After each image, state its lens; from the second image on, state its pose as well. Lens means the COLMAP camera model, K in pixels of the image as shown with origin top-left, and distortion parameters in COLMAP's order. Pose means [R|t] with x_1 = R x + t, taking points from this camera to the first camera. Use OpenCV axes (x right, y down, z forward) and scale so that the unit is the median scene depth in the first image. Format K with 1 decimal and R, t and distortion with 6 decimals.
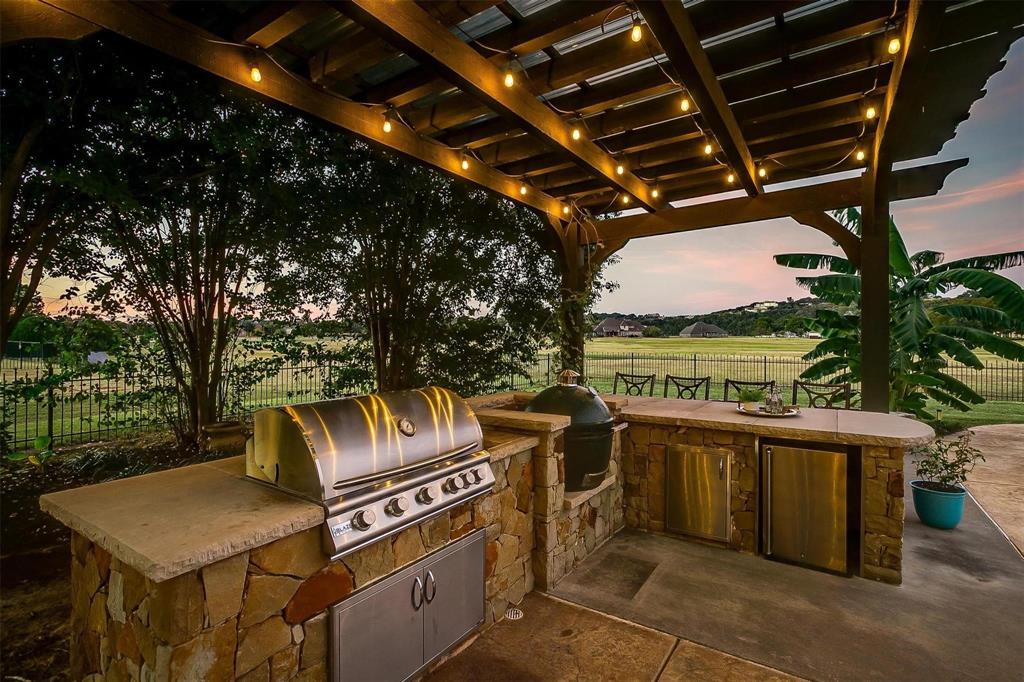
lens RADIAL K [[479.7, 0, 512.0], [0, 479.7, 341.0], [0, 0, 1]] dist [-0.043544, 0.000103]
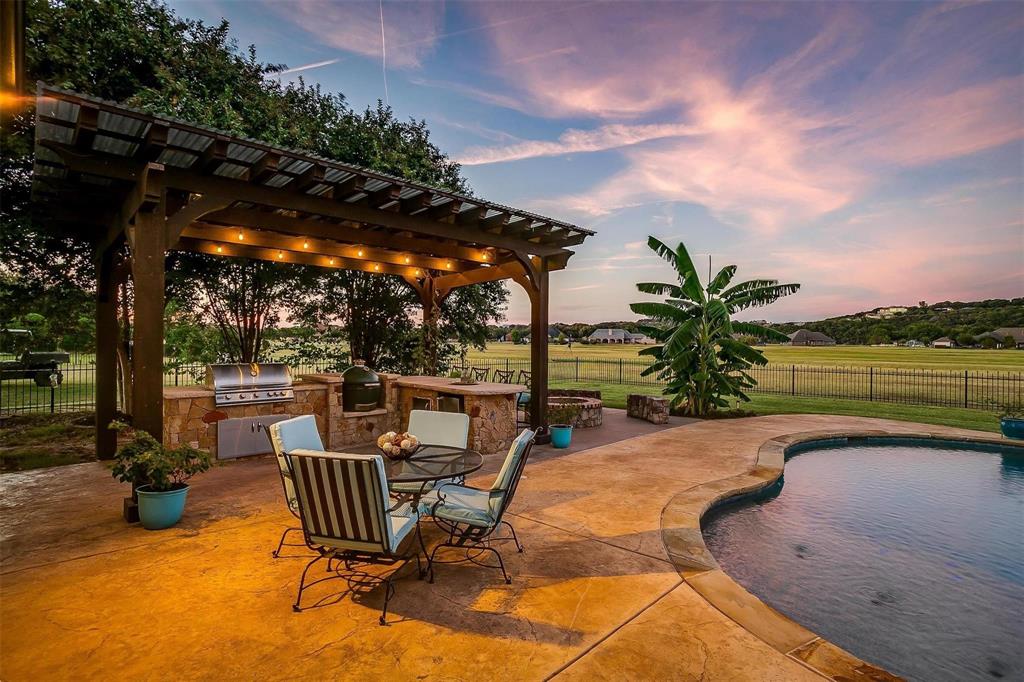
lens RADIAL K [[479.7, 0, 512.0], [0, 479.7, 341.0], [0, 0, 1]] dist [-0.043544, 0.000103]
pose [[0.976204, 0.009709, -0.216639, 0.397836], [-0.012246, 0.999871, -0.010371, -0.002002], [0.216510, 0.012778, 0.976197, -0.308127]]
